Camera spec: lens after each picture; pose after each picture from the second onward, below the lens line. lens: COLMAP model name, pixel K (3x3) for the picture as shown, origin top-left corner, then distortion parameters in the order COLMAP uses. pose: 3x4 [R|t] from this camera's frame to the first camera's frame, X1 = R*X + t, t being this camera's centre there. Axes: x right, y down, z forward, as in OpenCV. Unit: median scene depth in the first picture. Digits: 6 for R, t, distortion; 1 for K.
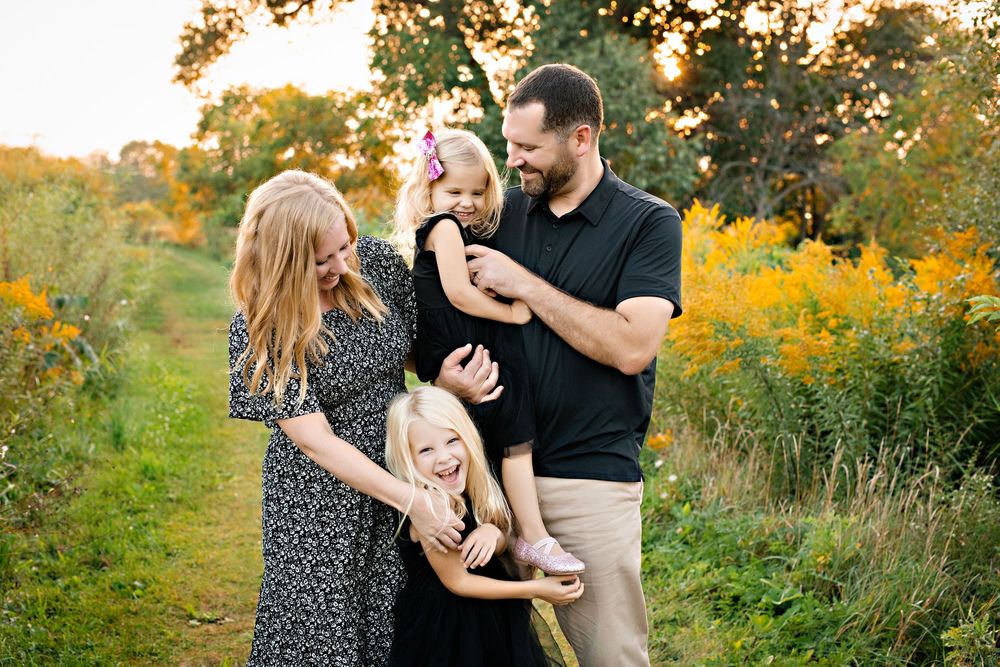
lens RADIAL K [[1362.8, 0, 500.7], [0, 1362.8, 350.3], [0, 0, 1]] dist [0.027264, 0.024026]
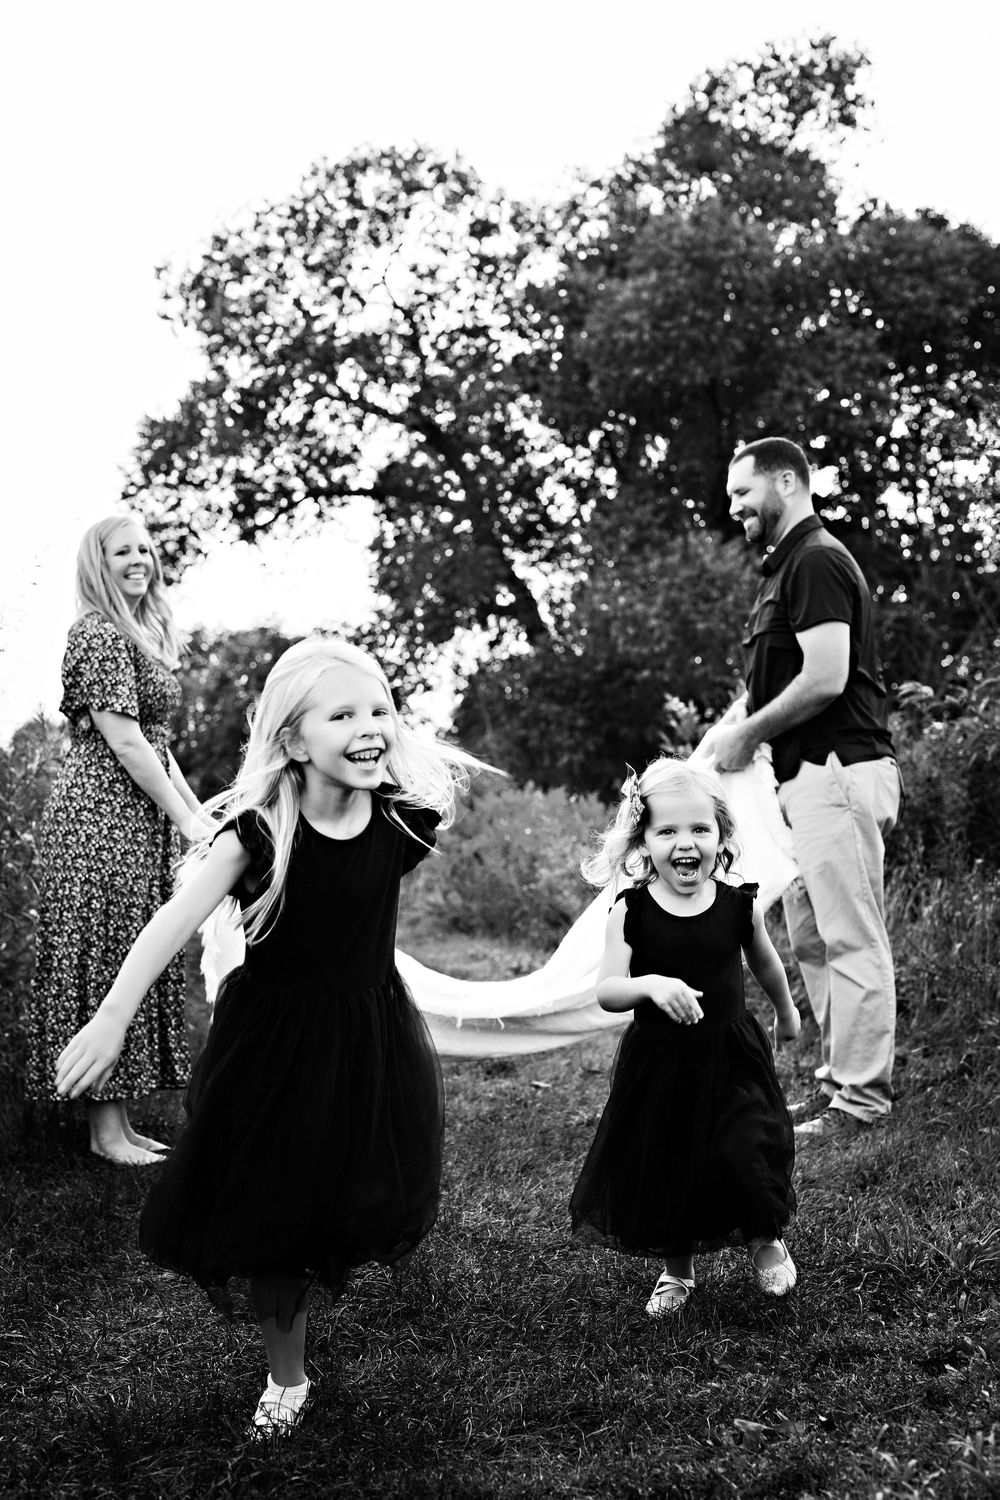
lens RADIAL K [[2120.5, 0, 497.4], [0, 2120.5, 784.8], [0, 0, 1]] dist [0.009822, 0.021048]
pose [[0.998522, -0.041037, -0.035647, 0.006891], [0.036486, 0.992093, -0.120081, 0.034612], [0.040293, 0.118603, 0.992124, -0.114666]]
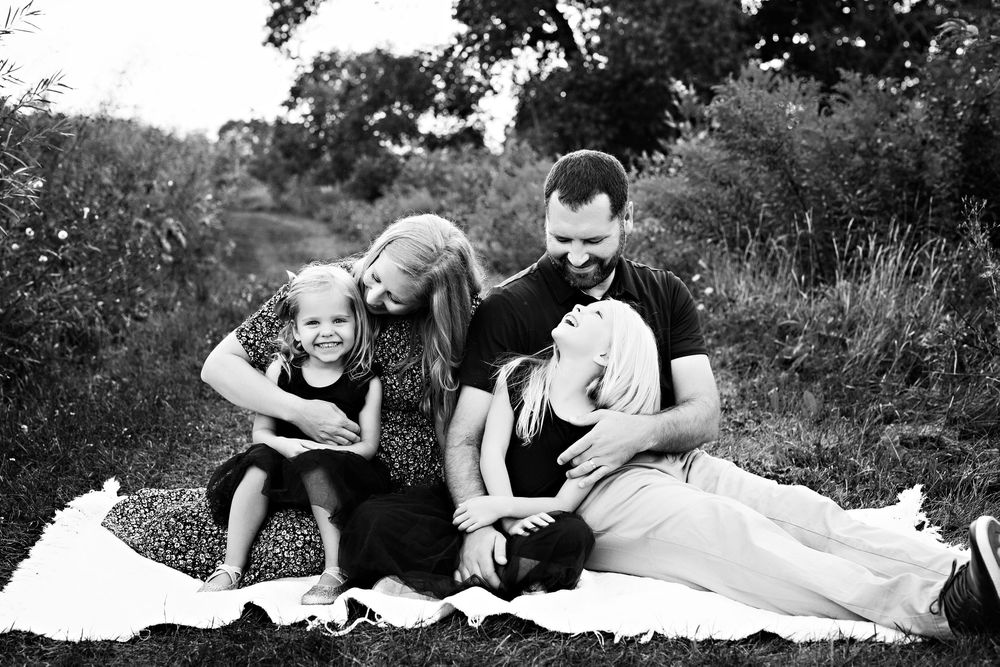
lens RADIAL K [[1383.1, 0, 483.4], [0, 1383.1, 335.2], [0, 0, 1]] dist [0.011995, -0.011893]
pose [[0.996129, -0.018231, -0.085995, 0.009314], [0.018130, 0.999834, -0.001962, 0.027445], [0.086017, 0.000395, 0.996294, -0.018687]]
